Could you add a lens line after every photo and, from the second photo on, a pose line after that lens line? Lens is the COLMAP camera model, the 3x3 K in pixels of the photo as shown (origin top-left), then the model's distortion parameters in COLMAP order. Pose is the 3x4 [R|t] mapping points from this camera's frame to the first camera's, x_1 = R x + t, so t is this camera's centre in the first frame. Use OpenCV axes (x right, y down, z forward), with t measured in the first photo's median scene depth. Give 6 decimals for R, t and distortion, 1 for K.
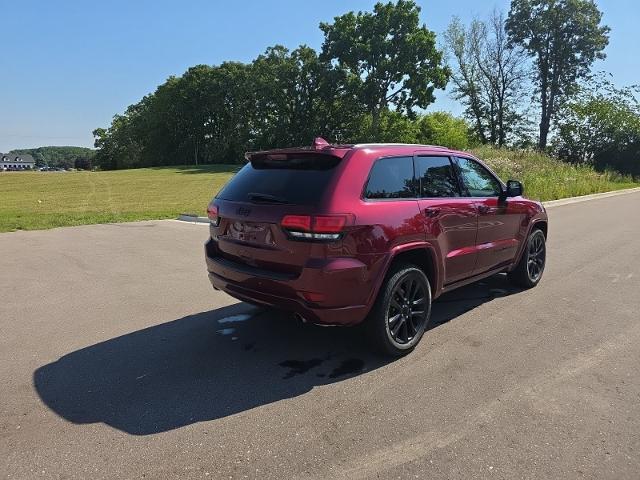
lens RADIAL K [[421.2, 0, 318.7], [0, 421.2, 239.3], [0, 0, 1]] dist [0.047483, -0.039335]
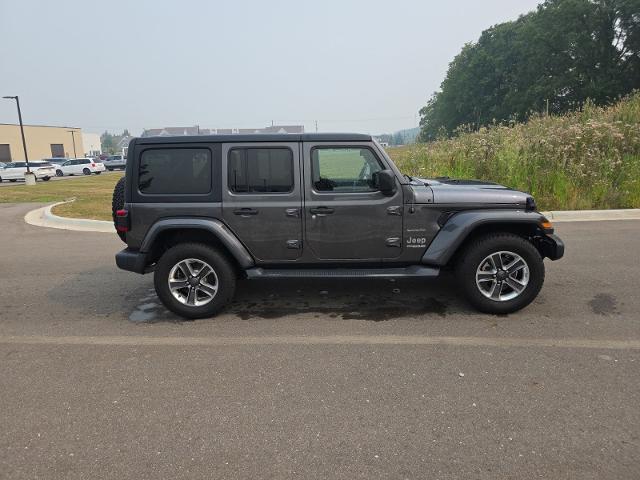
lens RADIAL K [[448.4, 0, 313.8], [0, 448.4, 220.4], [0, 0, 1]] dist [0.015398, 0.001713]
pose [[0.690054, 0.087582, -0.718440, 0.242088], [-0.083137, 0.995673, 0.041526, -0.023417], [0.718968, 0.031074, 0.694349, 0.142998]]
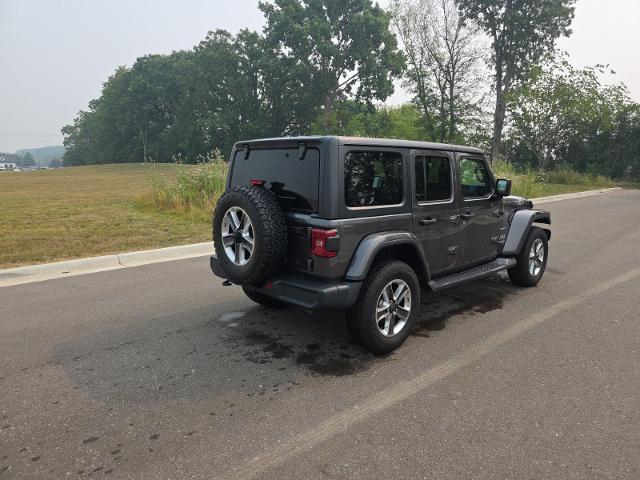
lens RADIAL K [[421.2, 0, 317.1], [0, 421.2, 243.3], [0, 0, 1]] dist [0.047483, -0.039335]
pose [[0.999814, 0.002648, -0.019110, 0.149470], [-0.002449, 0.999943, 0.010432, -0.016999], [0.019136, -0.010383, 0.999763, 0.115737]]
